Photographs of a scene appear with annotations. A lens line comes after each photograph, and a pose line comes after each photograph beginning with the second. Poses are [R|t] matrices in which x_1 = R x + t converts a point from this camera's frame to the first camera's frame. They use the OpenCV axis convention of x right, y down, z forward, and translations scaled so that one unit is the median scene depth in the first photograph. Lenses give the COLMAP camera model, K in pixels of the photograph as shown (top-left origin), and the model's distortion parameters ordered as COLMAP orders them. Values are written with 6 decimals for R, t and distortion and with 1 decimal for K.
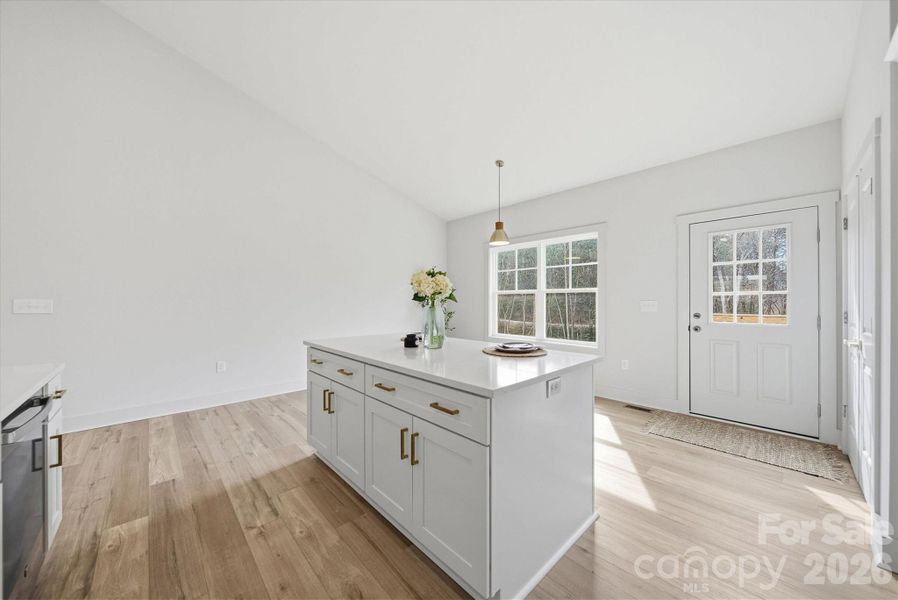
lens RADIAL K [[323.6, 0, 449.0], [0, 323.6, 300.0], [0, 0, 1]] dist [-0.003437, -0.000423]
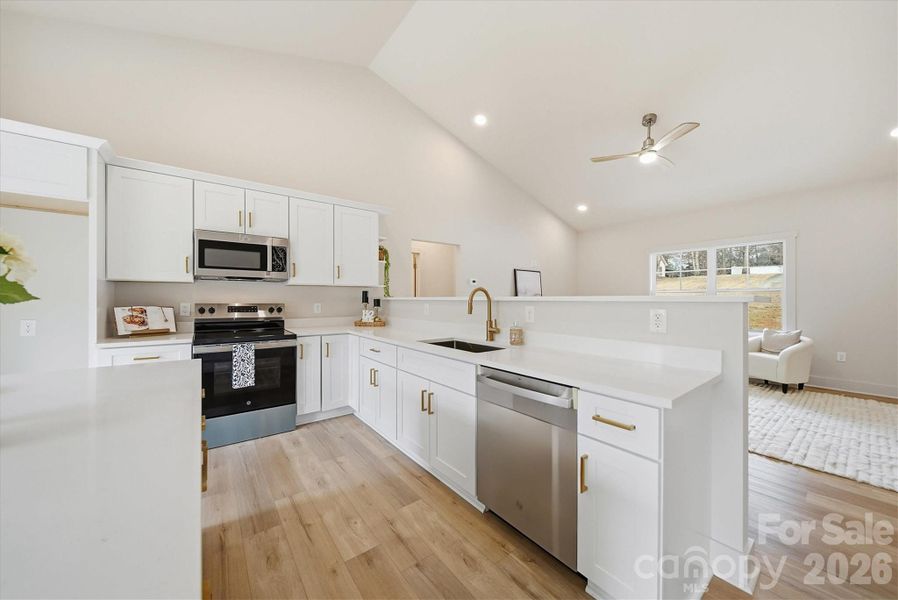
lens RADIAL K [[318.2, 0, 450.5], [0, 318.2, 298.1], [0, 0, 1]] dist [-0.002026, -0.000214]
pose [[-0.995936, -0.003331, 0.090001, -0.529937], [-0.003878, 0.999975, -0.005908, -0.002111], [-0.089979, -0.006233, -0.995924, 1.080604]]
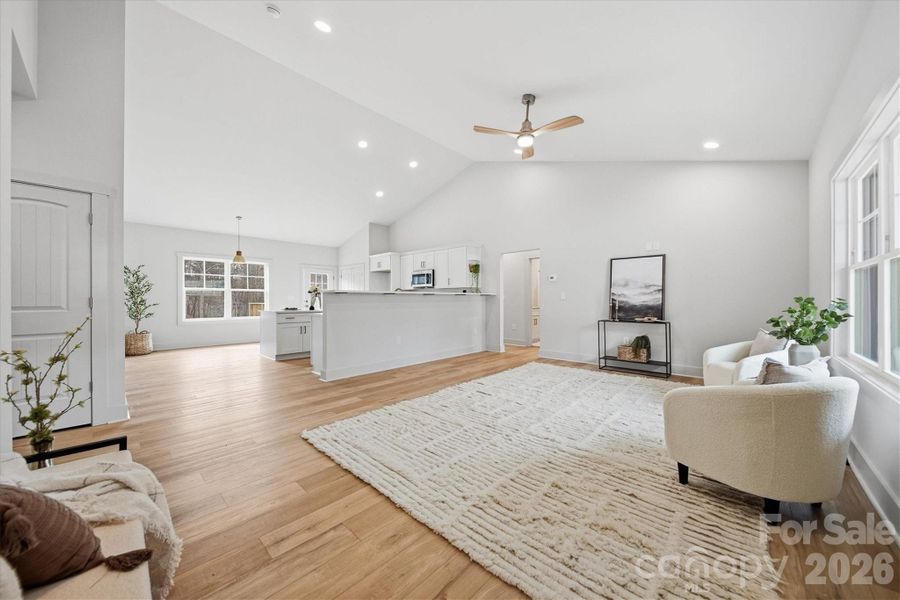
lens RADIAL K [[318.9, 0, 451.5], [0, 318.9, 298.0], [0, 0, 1]] dist [-0.002026, -0.000214]
pose [[-0.074606, 0.002634, 0.997210, -2.766853], [-0.002341, 0.999993, -0.002817, 0.034527], [-0.997210, -0.002545, -0.074600, -0.073983]]
